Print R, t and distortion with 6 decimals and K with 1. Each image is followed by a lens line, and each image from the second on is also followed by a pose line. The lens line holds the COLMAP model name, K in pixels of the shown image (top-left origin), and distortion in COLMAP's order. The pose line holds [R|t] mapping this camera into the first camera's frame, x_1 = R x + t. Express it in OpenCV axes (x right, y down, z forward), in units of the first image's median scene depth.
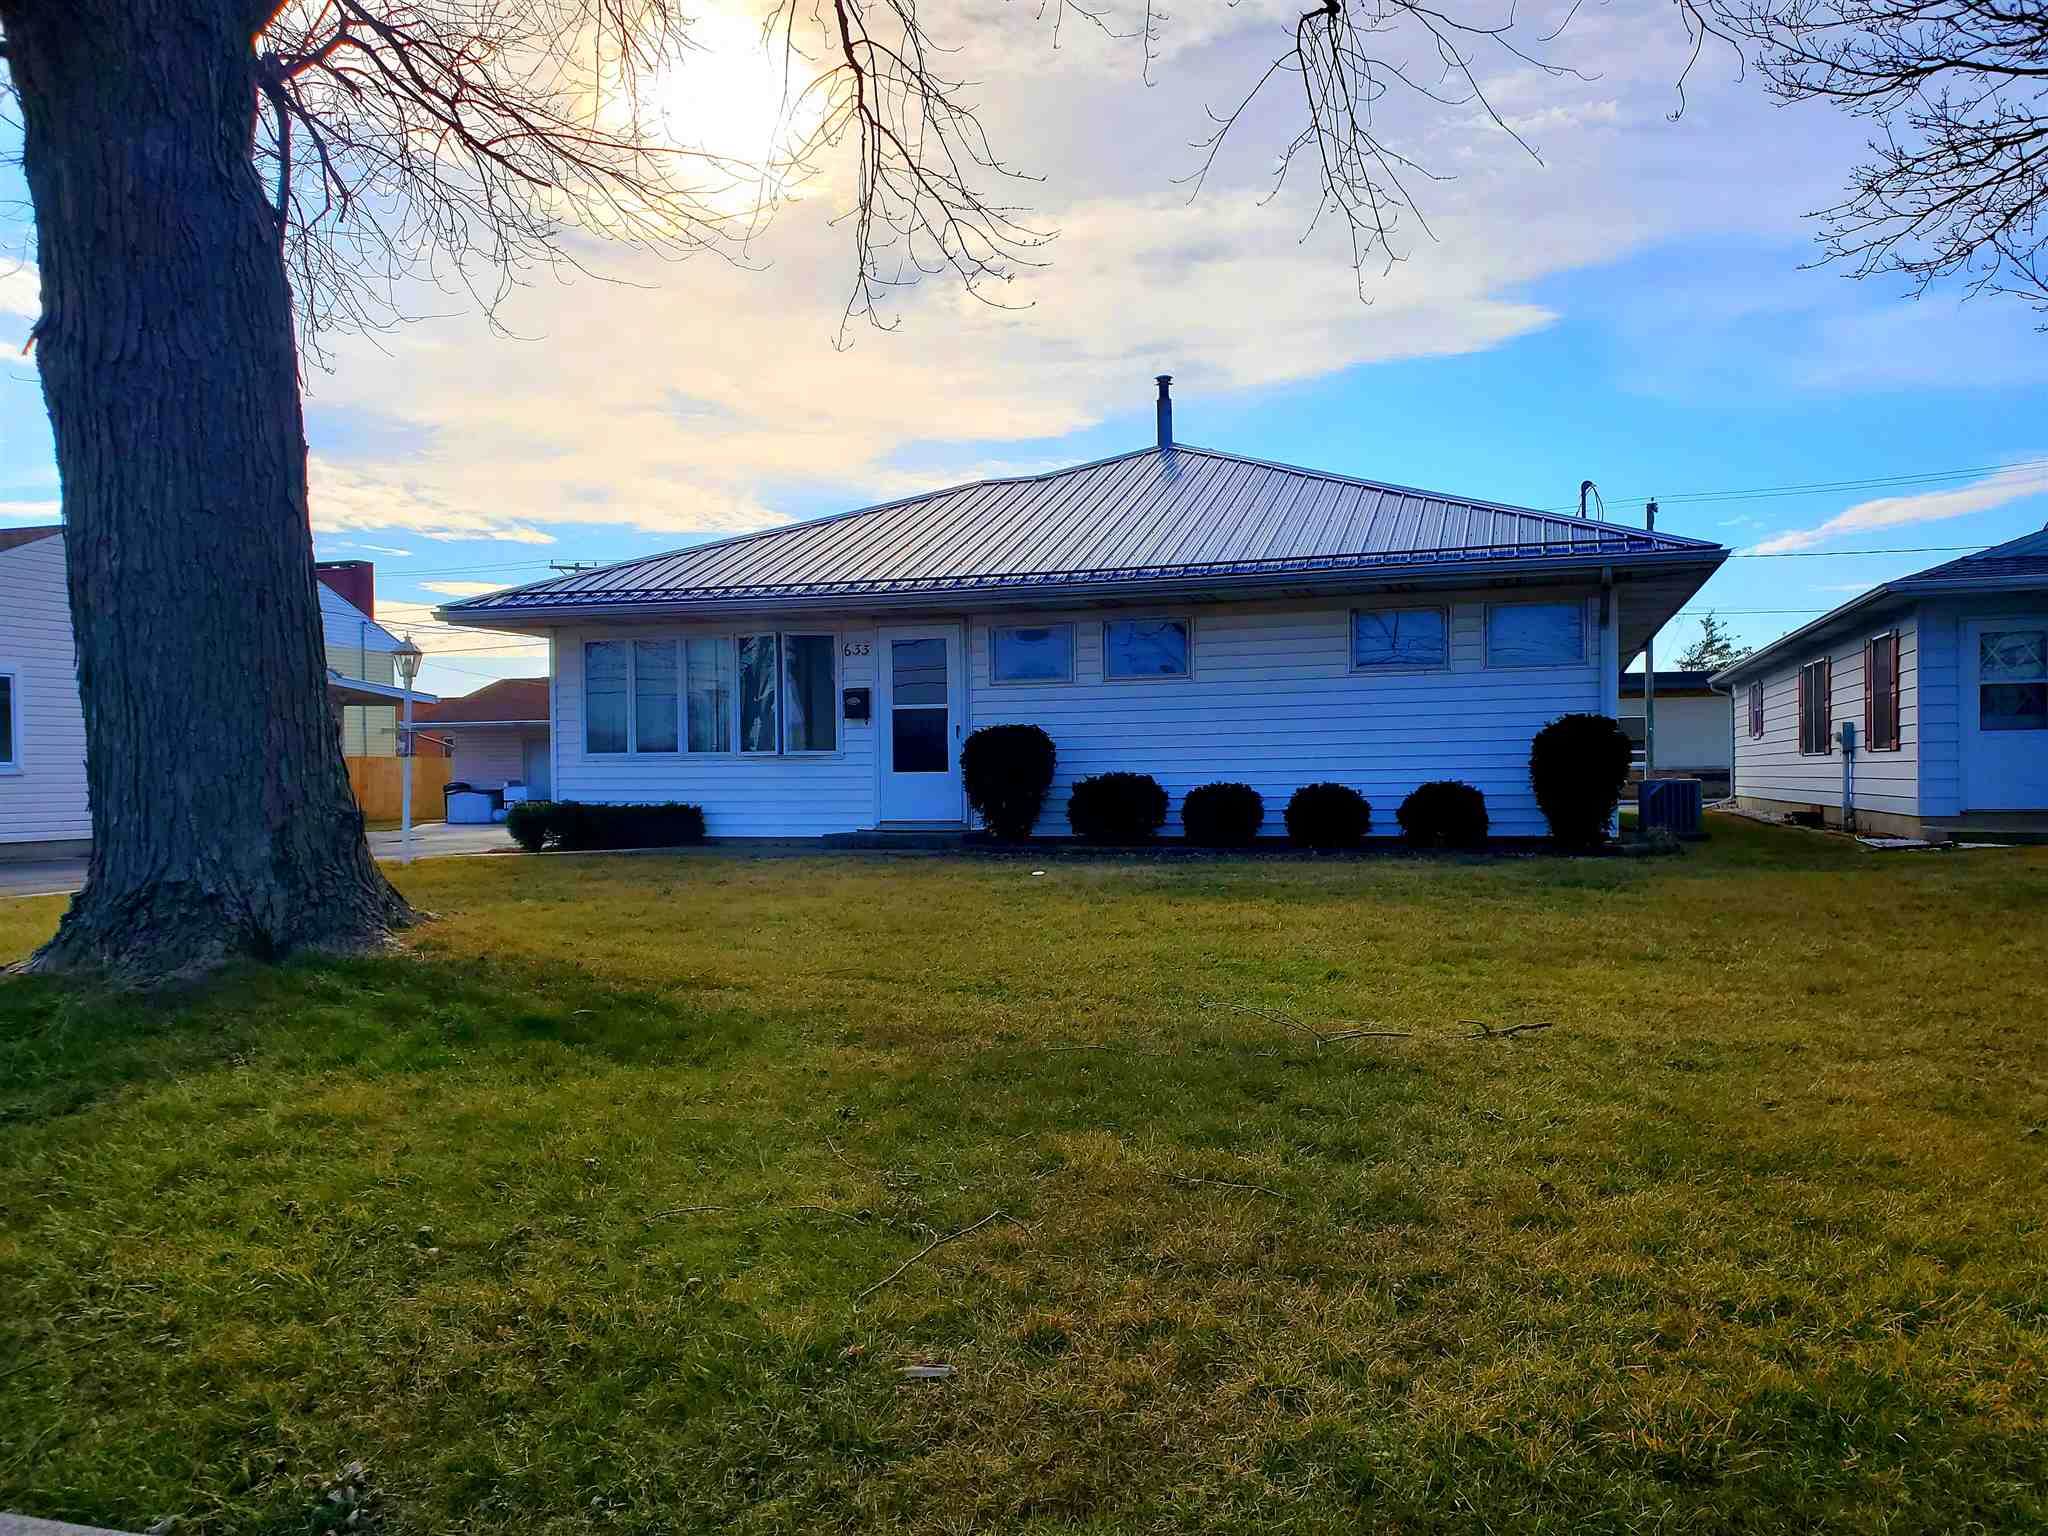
lens RADIAL K [[1634.5, 0, 1019.5], [0, 1634.5, 771.3], [0, 0, 1]] dist [0.080742, -0.008081]
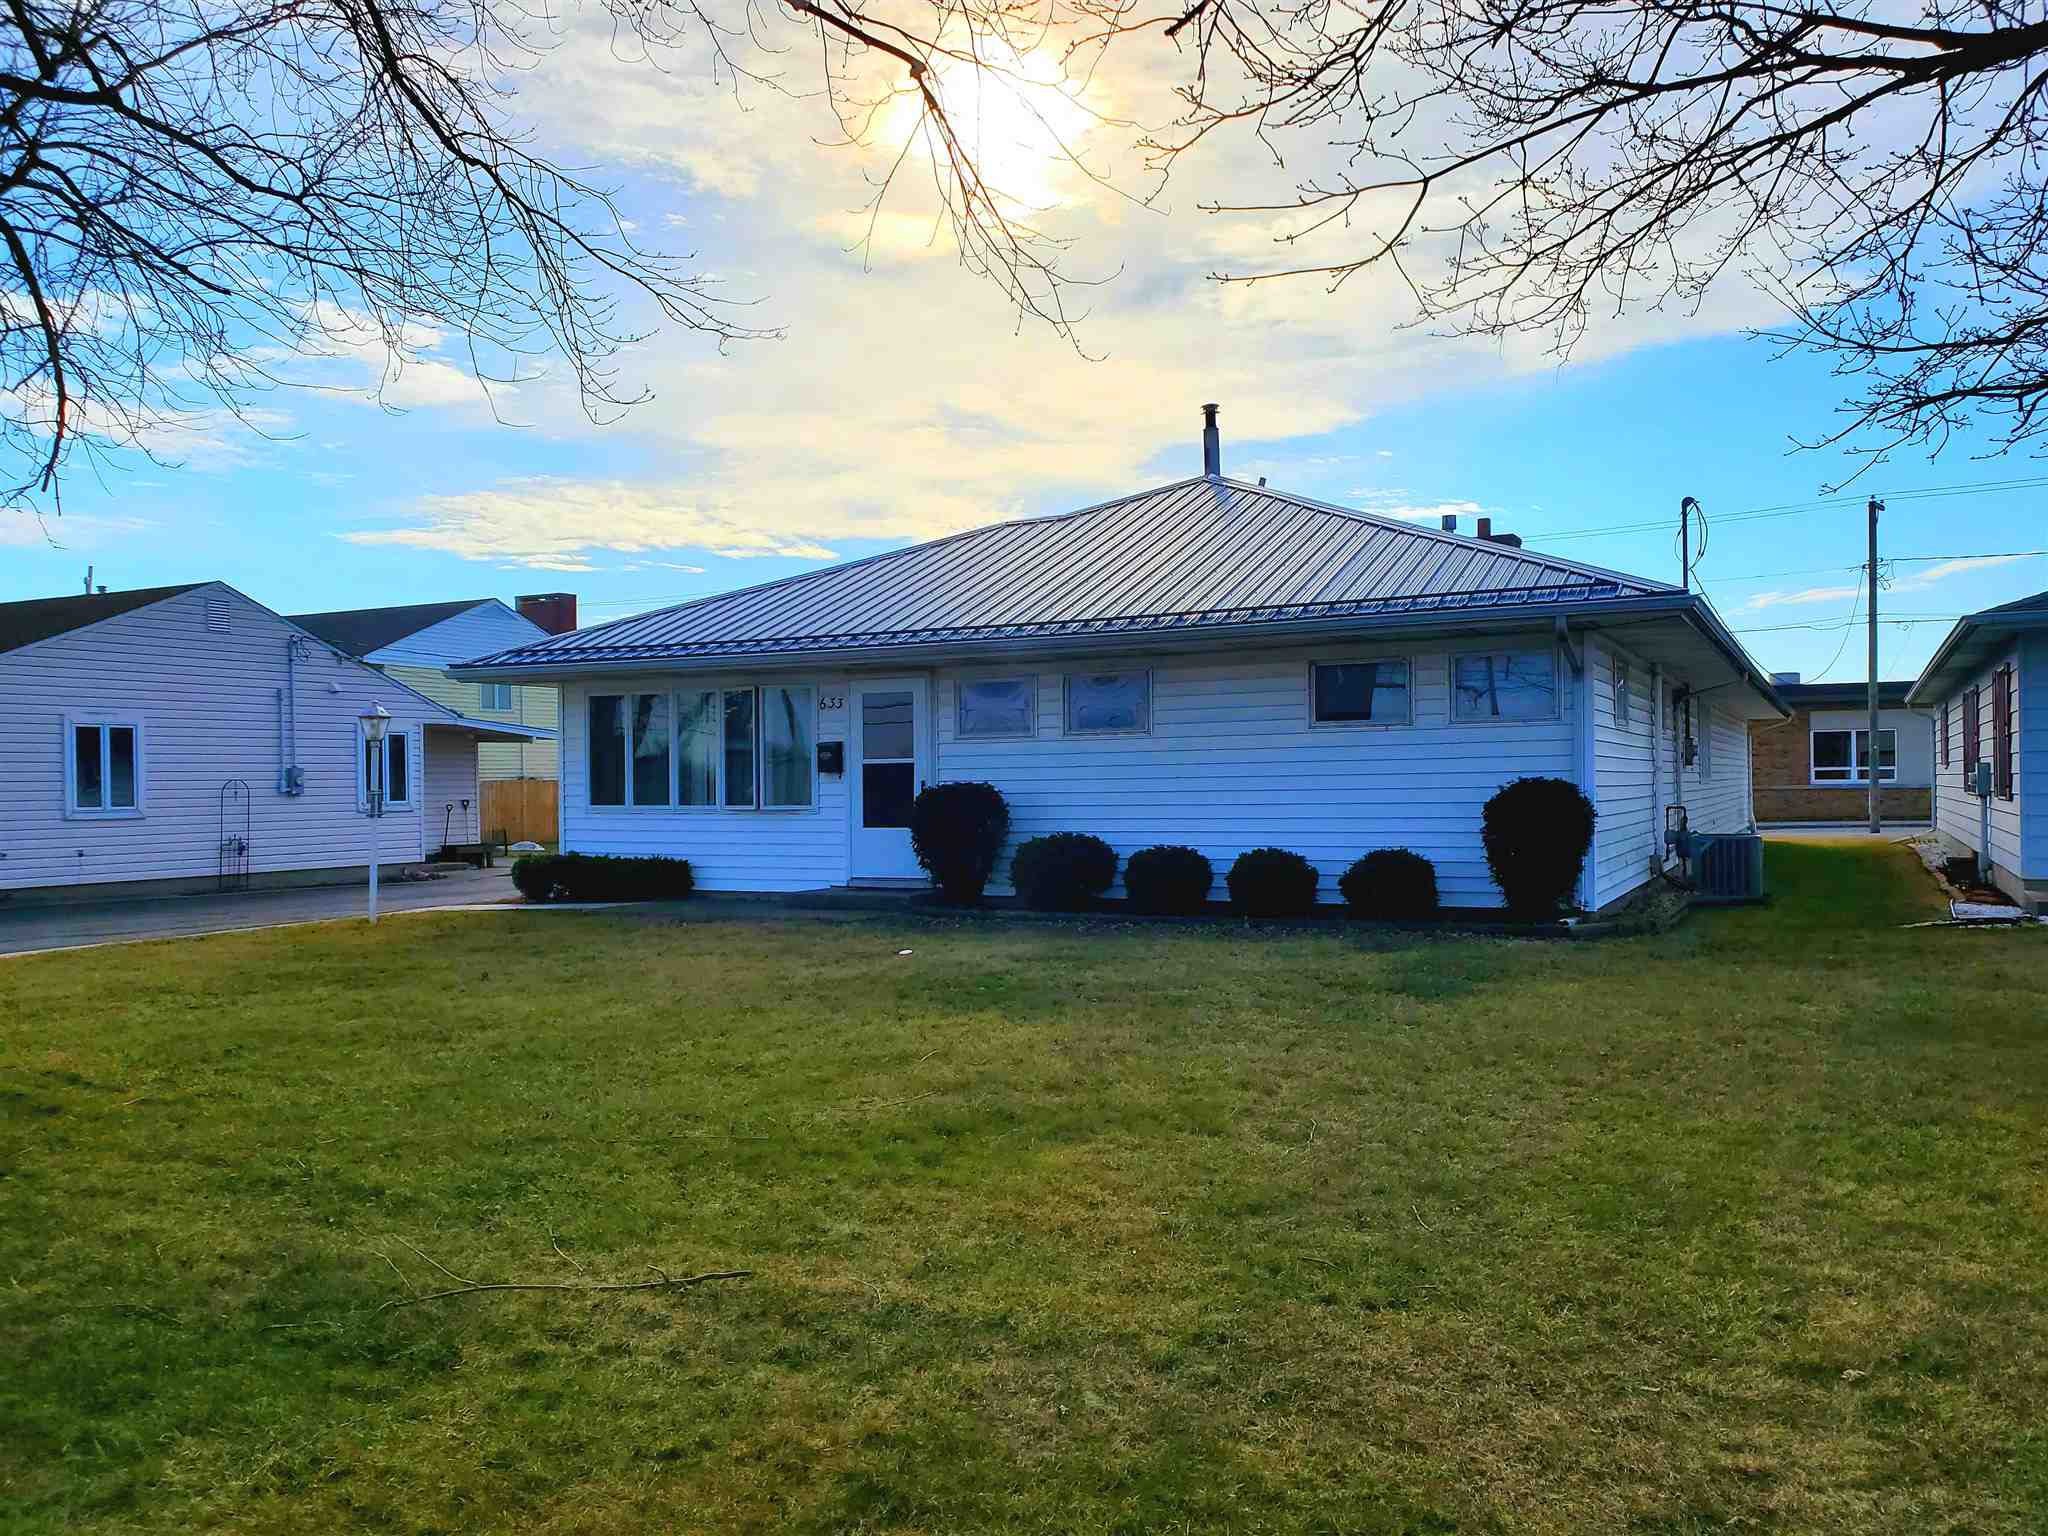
lens RADIAL K [[1634.5, 0, 1019.5], [0, 1634.5, 771.3], [0, 0, 1]] dist [0.080742, -0.008081]
pose [[0.985760, -0.002609, -0.168137, 0.180926], [0.002313, 0.999995, -0.001958, -0.031175], [0.168141, 0.001541, 0.985762, 0.042569]]
